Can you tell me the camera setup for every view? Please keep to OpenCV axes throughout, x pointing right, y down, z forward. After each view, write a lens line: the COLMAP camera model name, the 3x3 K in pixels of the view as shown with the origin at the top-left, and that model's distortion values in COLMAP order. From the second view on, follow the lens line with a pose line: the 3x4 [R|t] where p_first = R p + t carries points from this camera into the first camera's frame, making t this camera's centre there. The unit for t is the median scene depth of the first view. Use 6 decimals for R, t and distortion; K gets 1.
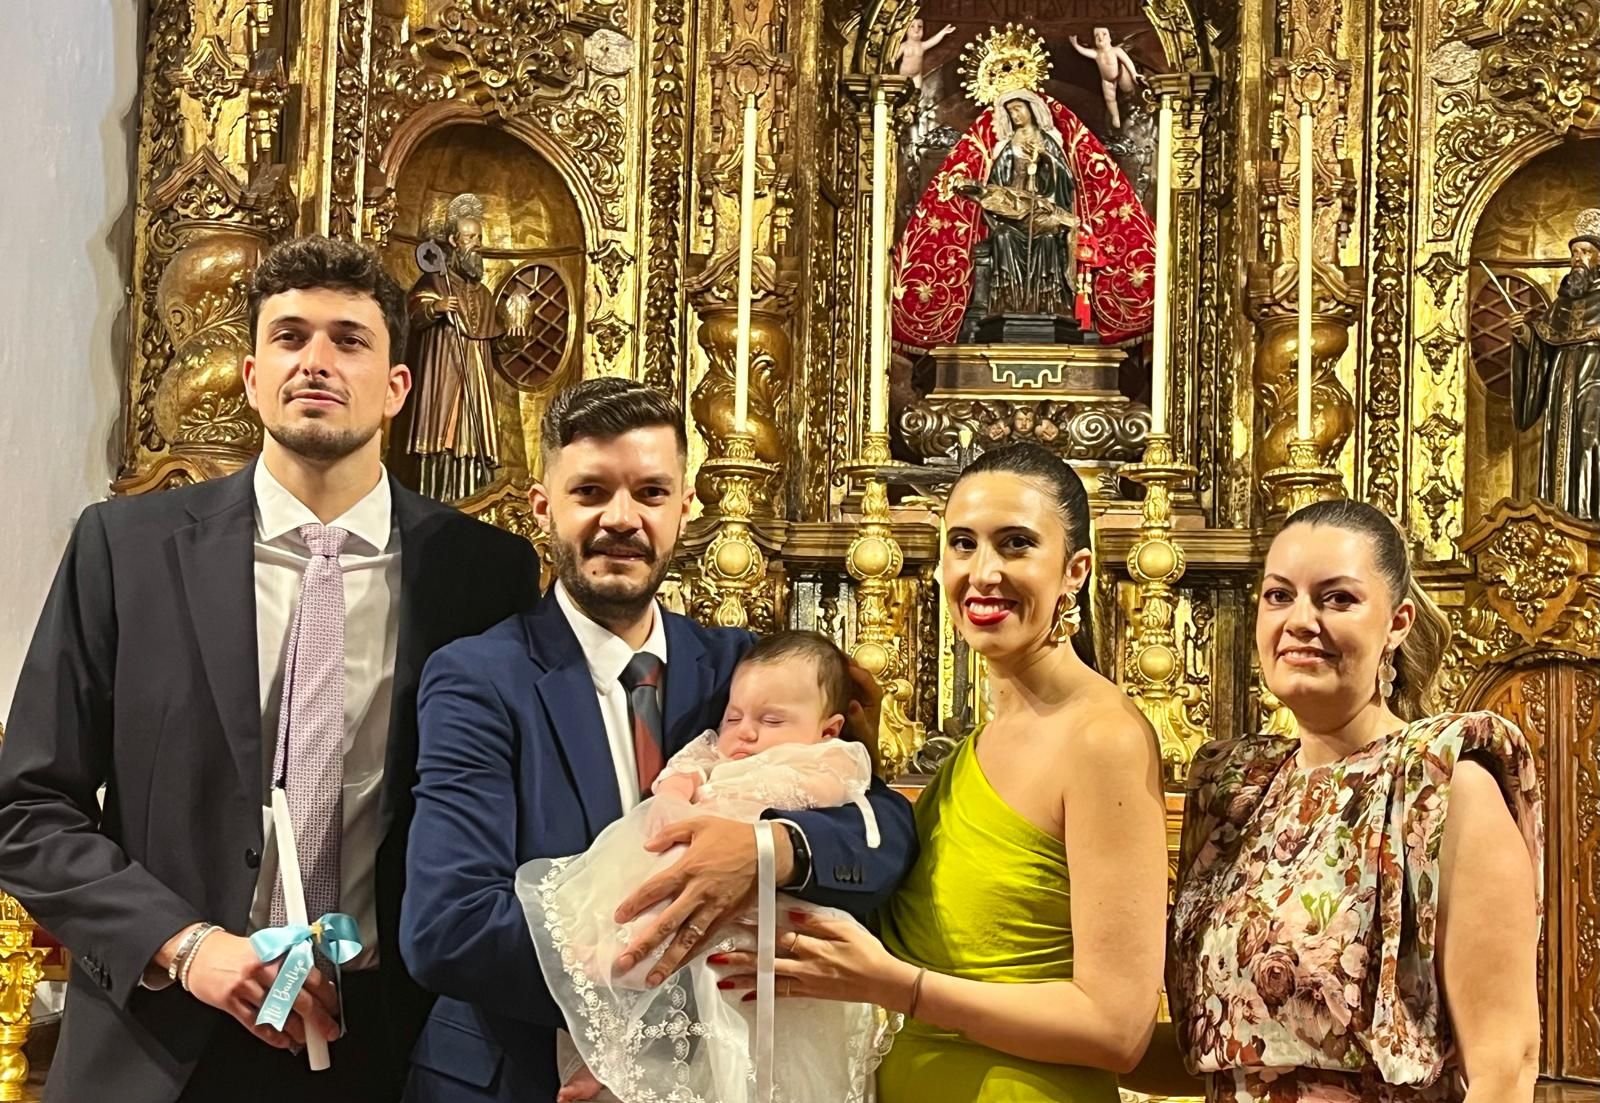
lens RADIAL K [[2411.9, 0, 871.8], [0, 2411.9, 631.2], [0, 0, 1]] dist [0.066671, 0.000000]
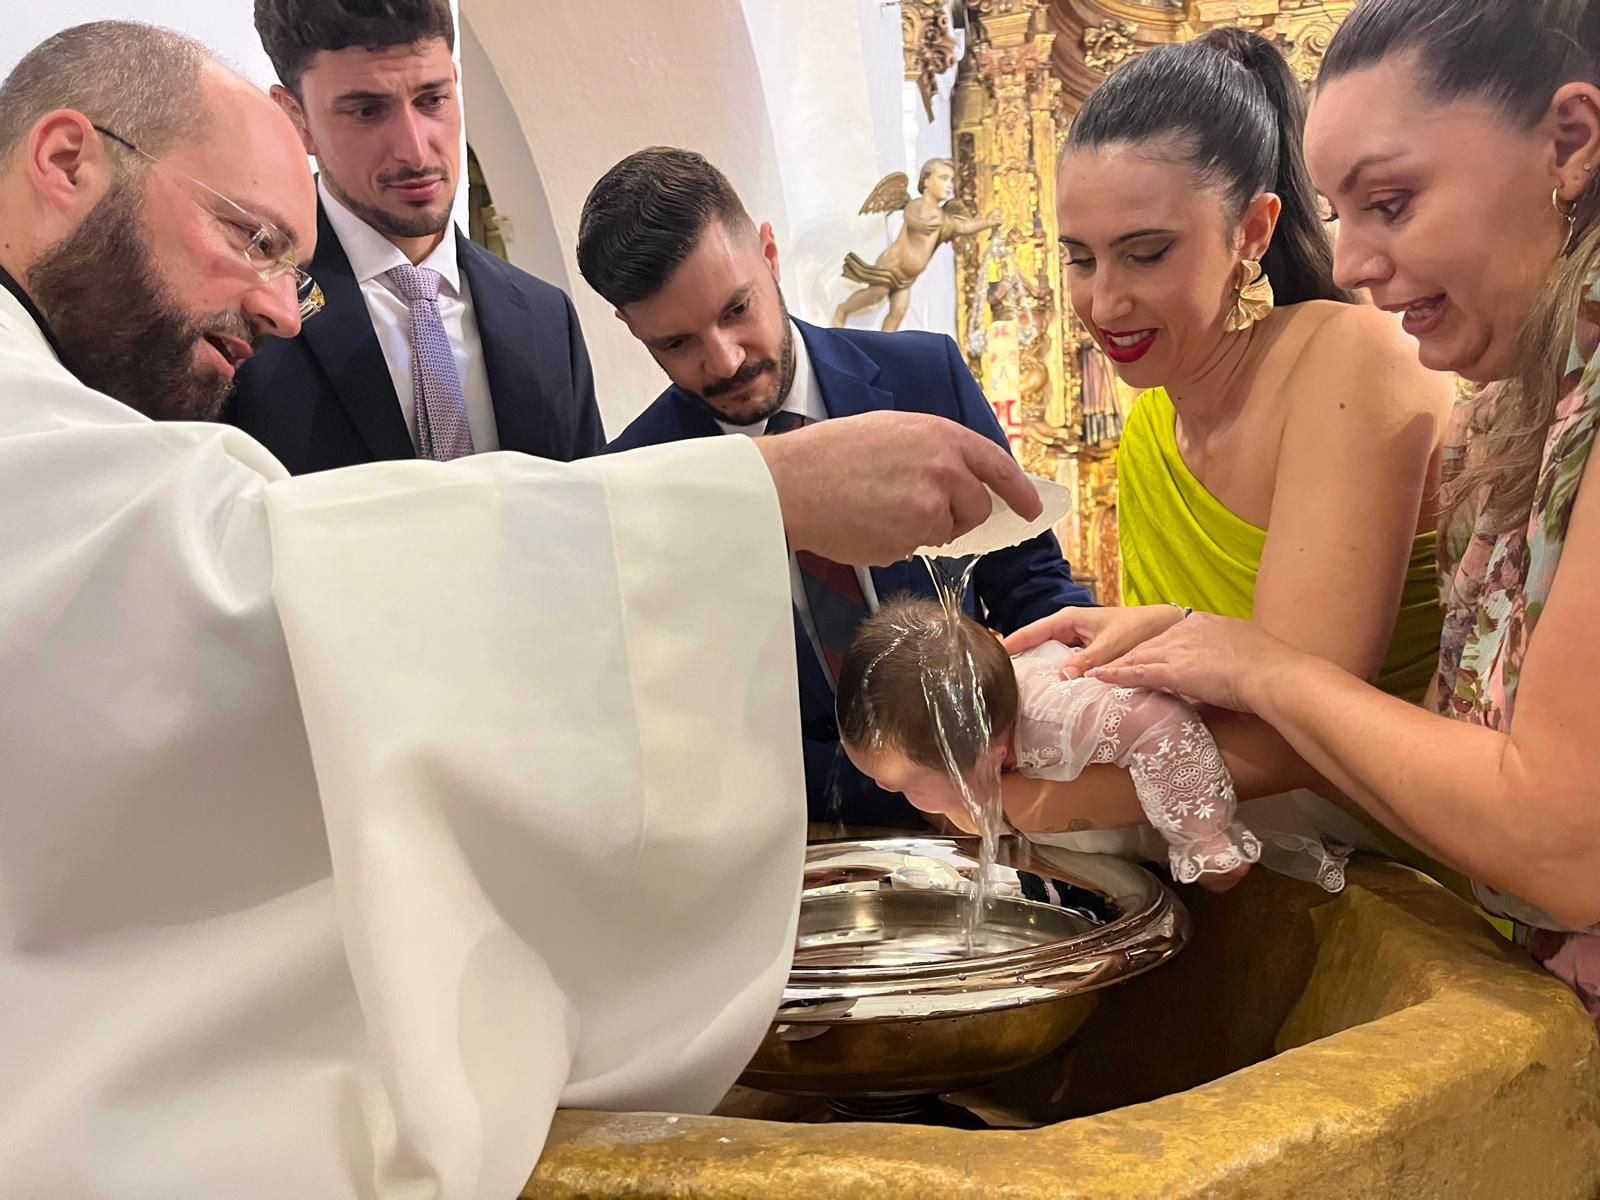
lens RADIAL K [[1225.3, 0, 774.6], [0, 1225.3, 598.7], [0, 0, 1]] dist [0.042226, -0.055974]
pose [[0.984454, -0.064902, -0.163214, -0.317474], [0.076992, 0.994650, 0.068874, -0.012150], [0.157871, -0.080369, 0.984184, -0.066705]]
